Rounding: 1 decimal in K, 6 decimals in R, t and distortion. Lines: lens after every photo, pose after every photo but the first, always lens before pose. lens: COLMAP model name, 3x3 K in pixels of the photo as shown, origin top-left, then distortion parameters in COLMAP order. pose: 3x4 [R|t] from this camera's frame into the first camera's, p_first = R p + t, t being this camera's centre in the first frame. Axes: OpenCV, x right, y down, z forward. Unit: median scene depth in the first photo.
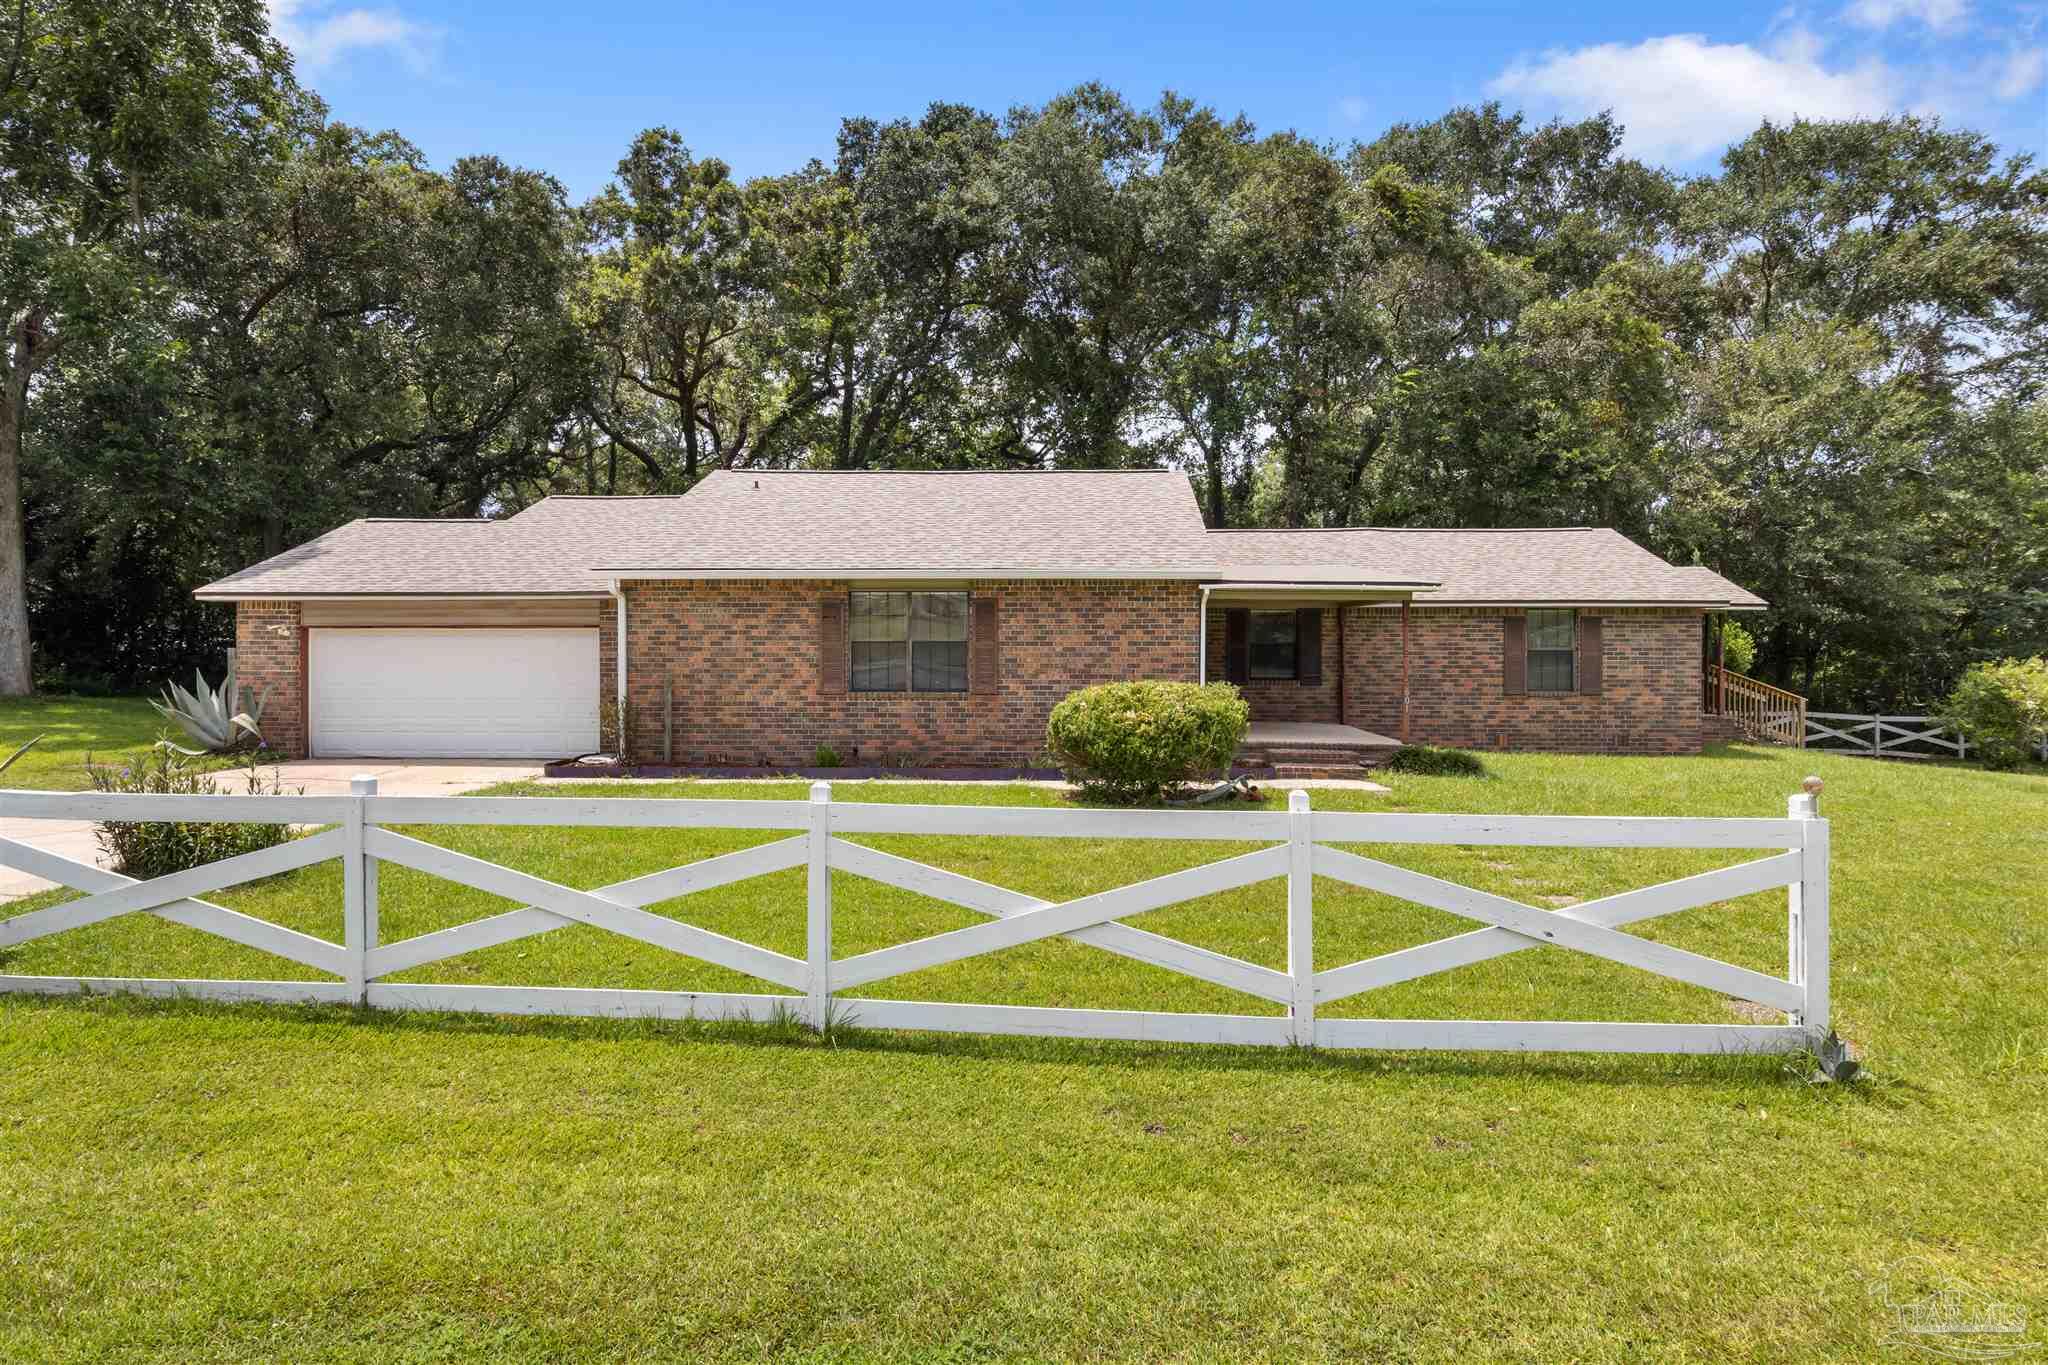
lens RADIAL K [[957.7, 0, 1018.3], [0, 957.7, 533.7], [0, 0, 1]] dist [-0.001617, -0.005013]
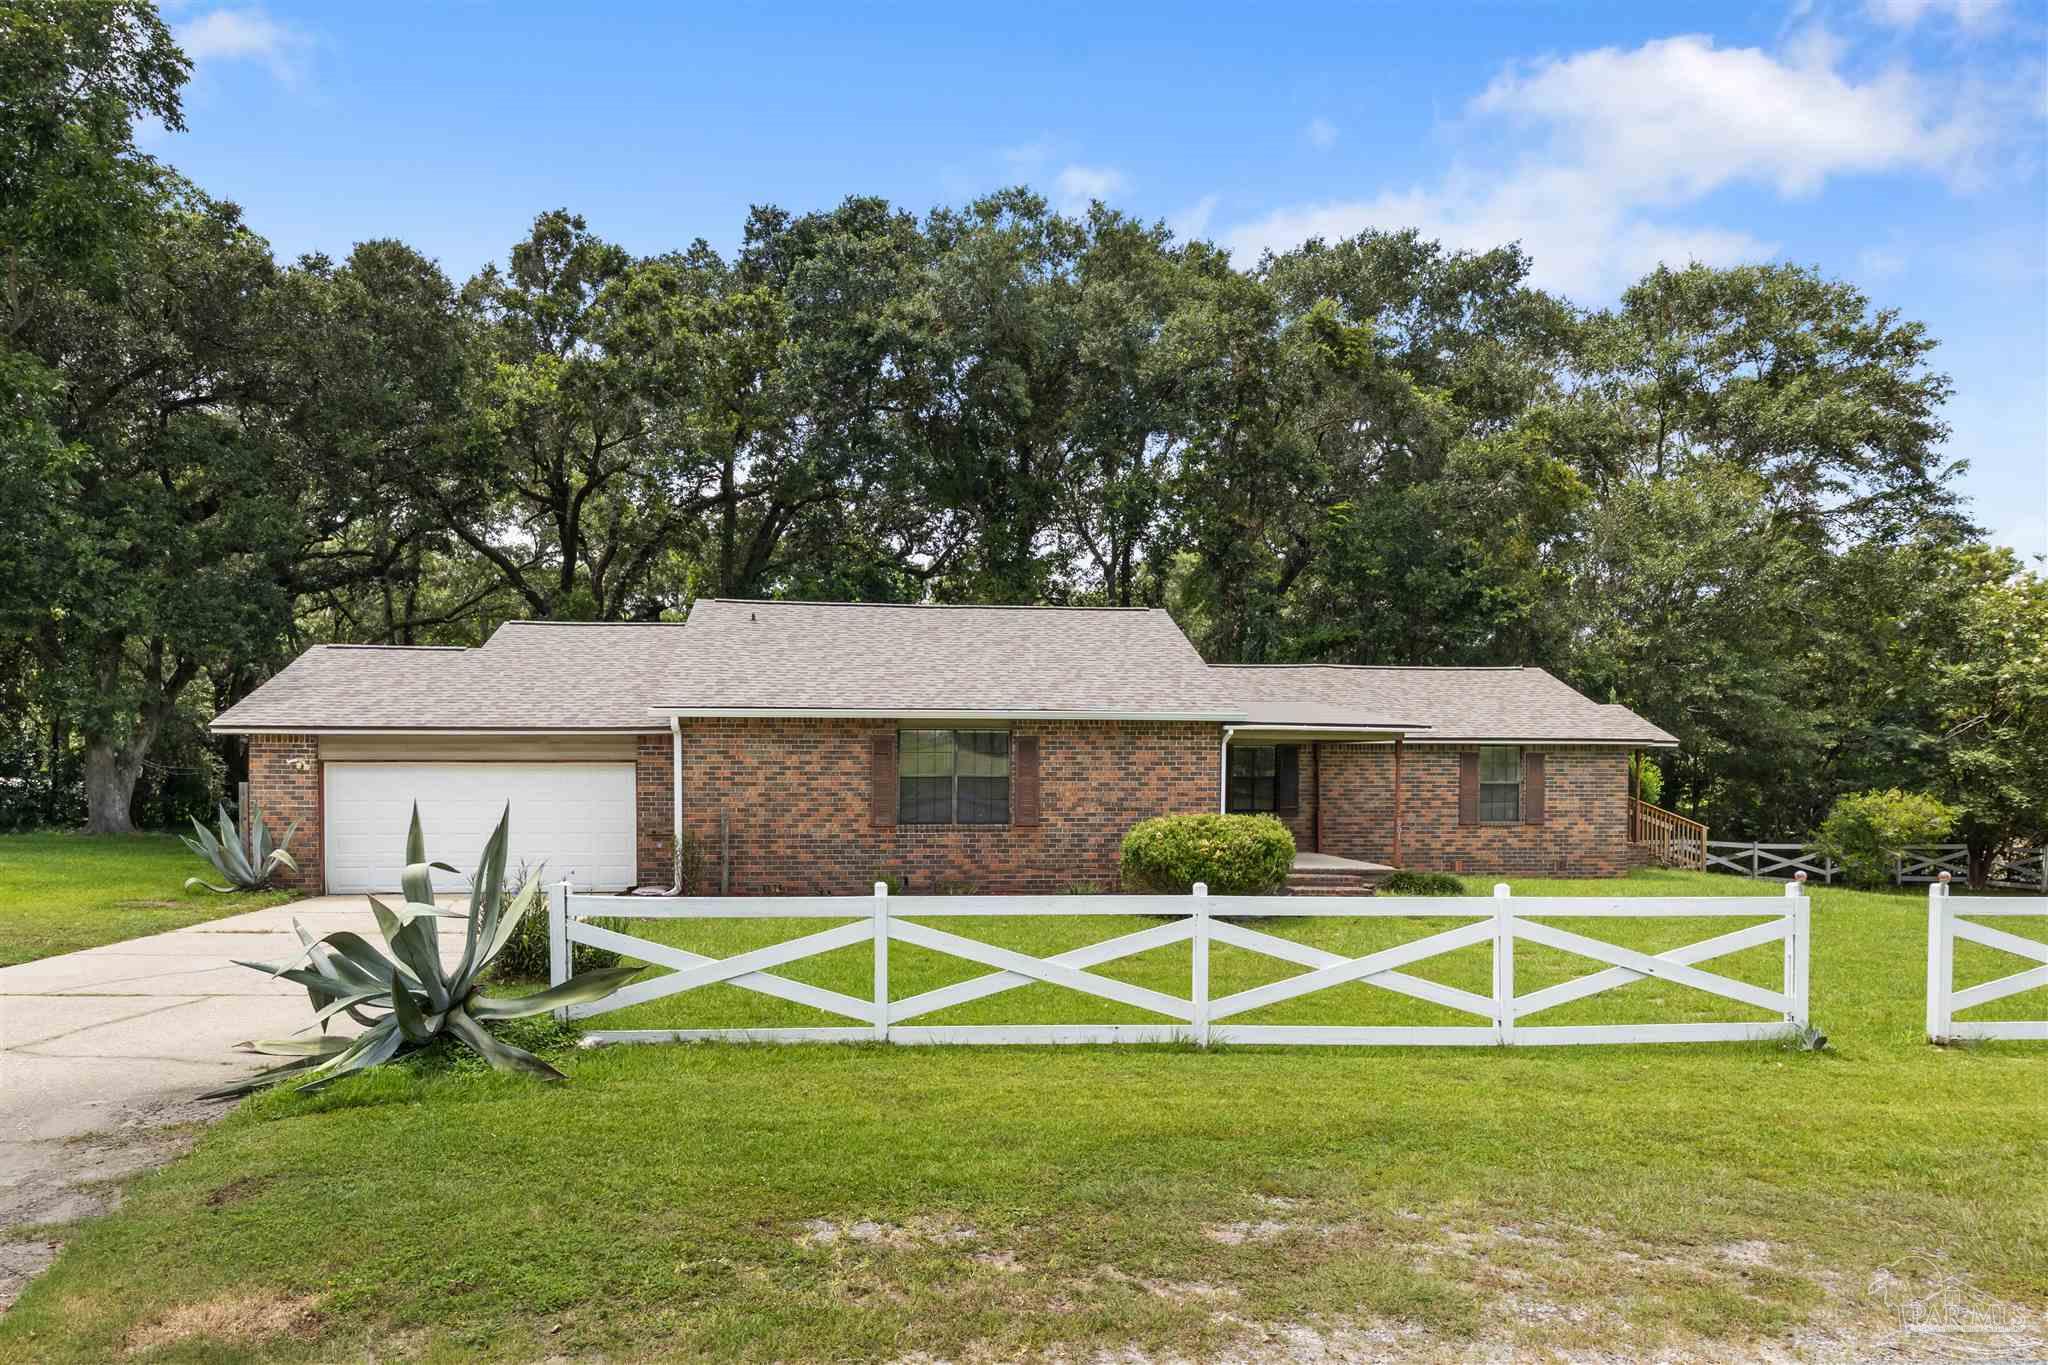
lens RADIAL K [[1032.2, 0, 1028.4], [0, 1032.2, 657.0], [0, 0, 1]] dist [-0.005231, -0.001044]
pose [[0.992688, 0.015035, 0.119765, -0.089965], [-0.015456, 0.999877, 0.002590, -0.013007], [-0.119711, -0.004422, 0.992799, -0.077013]]
